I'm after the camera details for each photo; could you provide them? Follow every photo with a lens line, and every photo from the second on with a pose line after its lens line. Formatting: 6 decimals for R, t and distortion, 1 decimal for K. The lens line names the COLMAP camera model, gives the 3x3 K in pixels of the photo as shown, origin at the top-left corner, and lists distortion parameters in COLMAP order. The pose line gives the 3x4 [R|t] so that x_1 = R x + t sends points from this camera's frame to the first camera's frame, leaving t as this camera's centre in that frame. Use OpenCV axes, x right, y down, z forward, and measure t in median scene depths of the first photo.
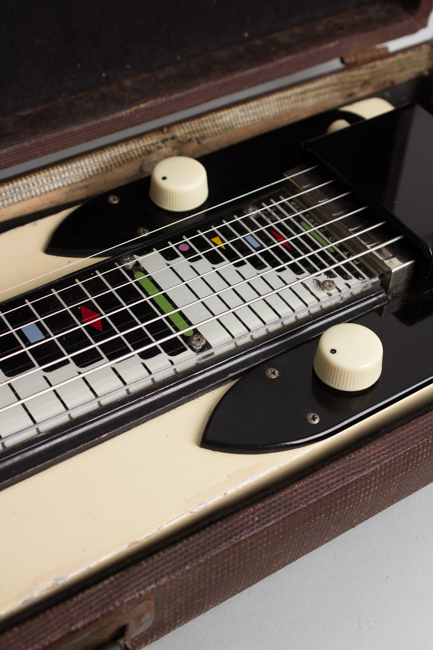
lens RADIAL K [[1070.9, 0, 220.0], [0, 1070.9, 325.4], [0, 0, 1]] dist [-0.027360, 0.000000]
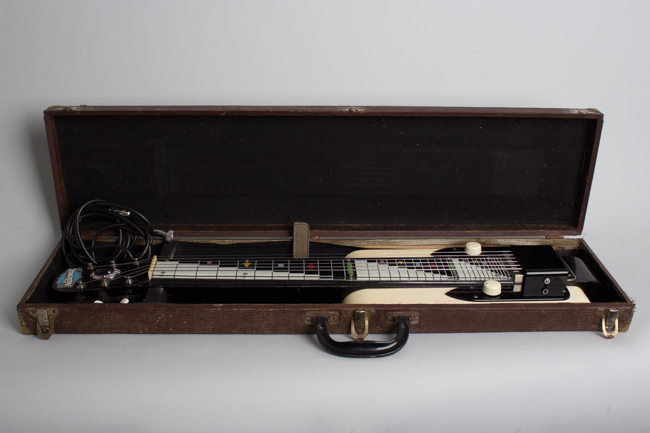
lens RADIAL K [[723.7, 0, 325.8], [0, 723.7, 216.5], [0, 0, 1]] dist [-0.026312, 0.000000]
pose [[0.854275, 0.182392, -0.486773, 0.725869], [-0.350259, 0.893900, -0.279753, 0.645033], [0.384101, 0.409483, 0.827520, -1.278667]]
